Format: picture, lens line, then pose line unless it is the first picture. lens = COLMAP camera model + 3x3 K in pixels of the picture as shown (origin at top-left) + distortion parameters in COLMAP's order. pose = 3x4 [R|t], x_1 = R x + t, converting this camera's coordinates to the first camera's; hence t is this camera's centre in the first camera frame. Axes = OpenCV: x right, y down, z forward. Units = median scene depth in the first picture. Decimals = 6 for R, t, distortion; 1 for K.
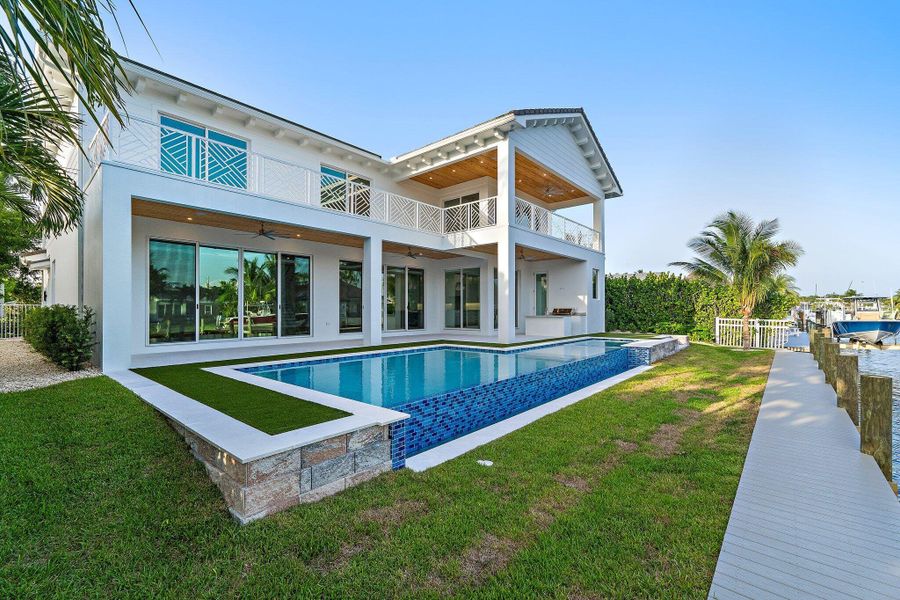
lens RADIAL K [[383.6, 0, 455.1], [0, 383.6, 305.7], [0, 0, 1]] dist [0.003445, 0.000318]
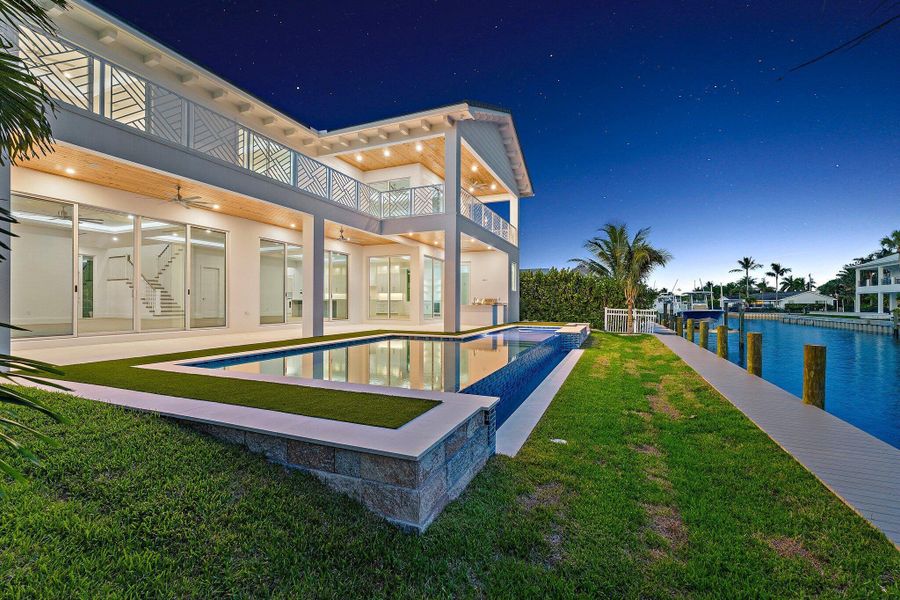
lens RADIAL K [[383.6, 0, 454.2], [0, 383.6, 297.7], [0, 0, 1]] dist [0.003445, 0.000318]
pose [[0.953244, 0.010332, 0.302026, -0.211203], [-0.009815, 0.999947, -0.003231, 0.015511], [-0.302043, 0.000115, 0.953294, 0.049888]]
